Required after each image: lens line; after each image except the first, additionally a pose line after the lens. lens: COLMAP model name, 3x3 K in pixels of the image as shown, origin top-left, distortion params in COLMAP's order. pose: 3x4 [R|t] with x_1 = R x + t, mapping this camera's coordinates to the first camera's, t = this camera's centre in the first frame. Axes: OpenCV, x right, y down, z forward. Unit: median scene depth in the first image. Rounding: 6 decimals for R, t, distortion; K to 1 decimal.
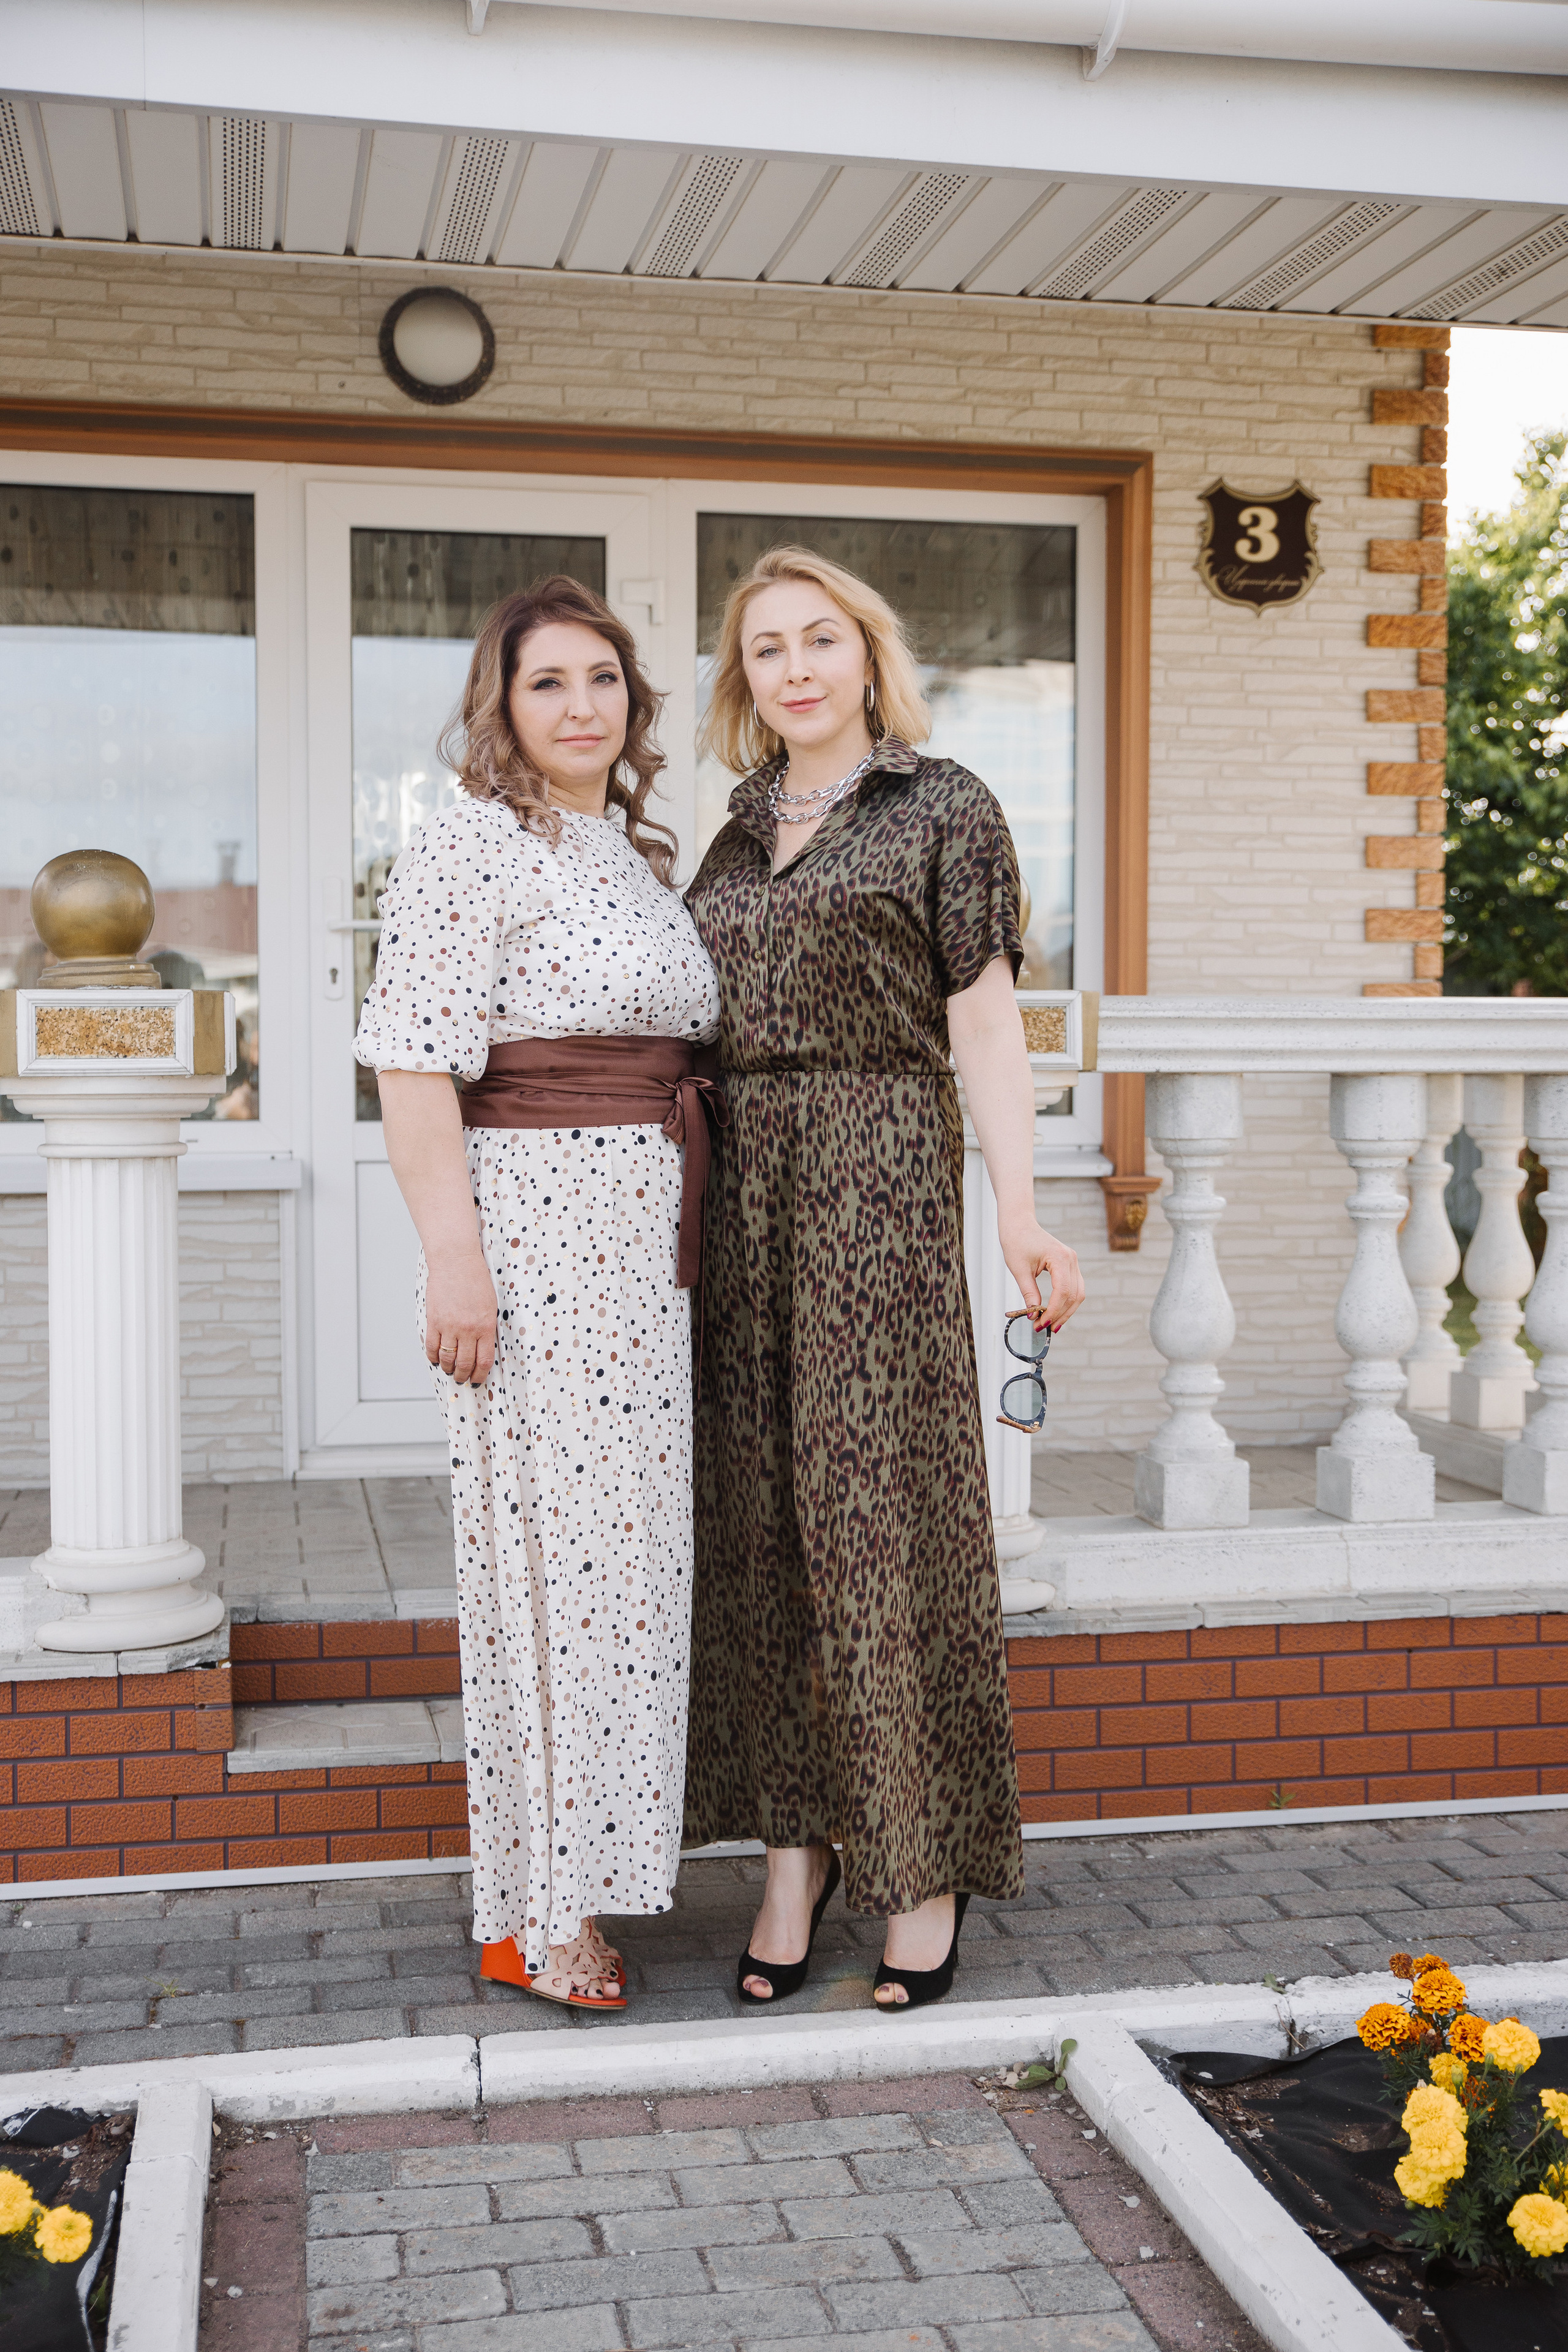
lens RADIAL K [[2644.5, 0, 786.1], [0, 2644.5, 1188.7], [0, 0, 1]] dist [-0.013989, 0.107972]
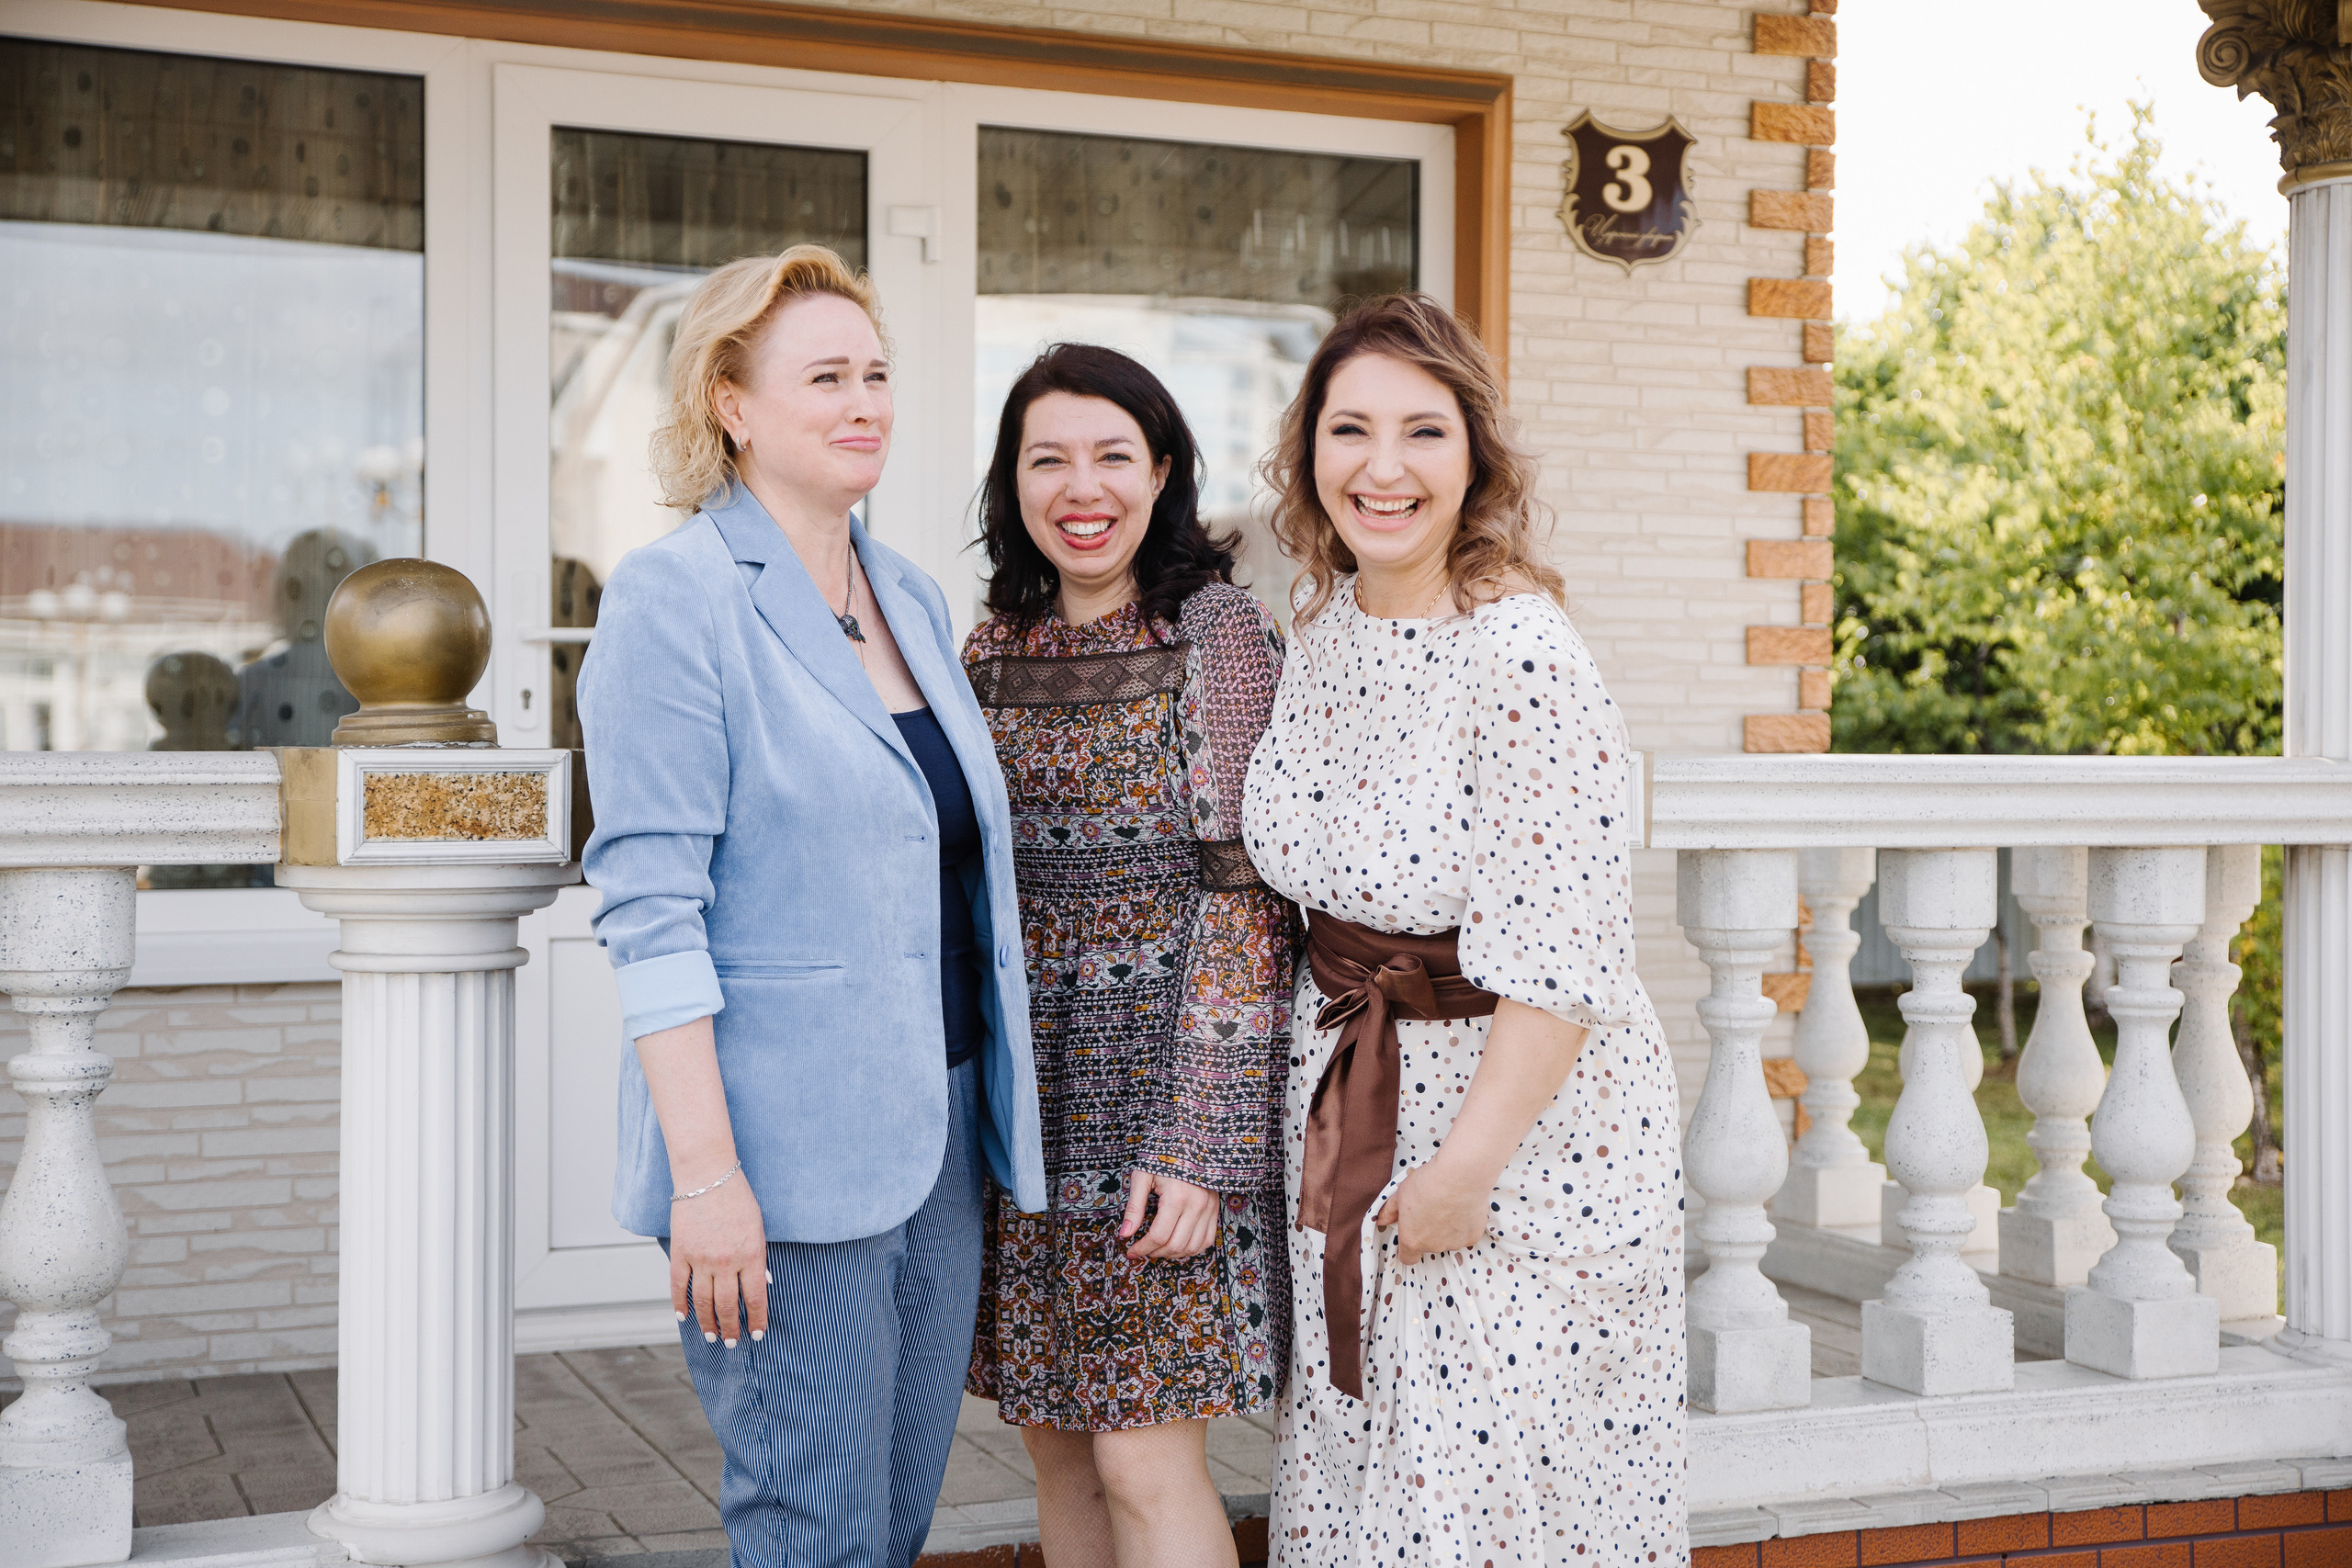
lens RADIAL K [[3130.2, 0, 1168.8], [0, 3130.2, 764.4], [0, 0, 1]] dist [0.037126, 0.109740]
pose [[0.982341, 0.005508, 0.187016, -0.158048], [0.001845, 0.999233, -0.039122, -0.025159], [-0.187088, 0.038776, 0.981578, 0.063329]]
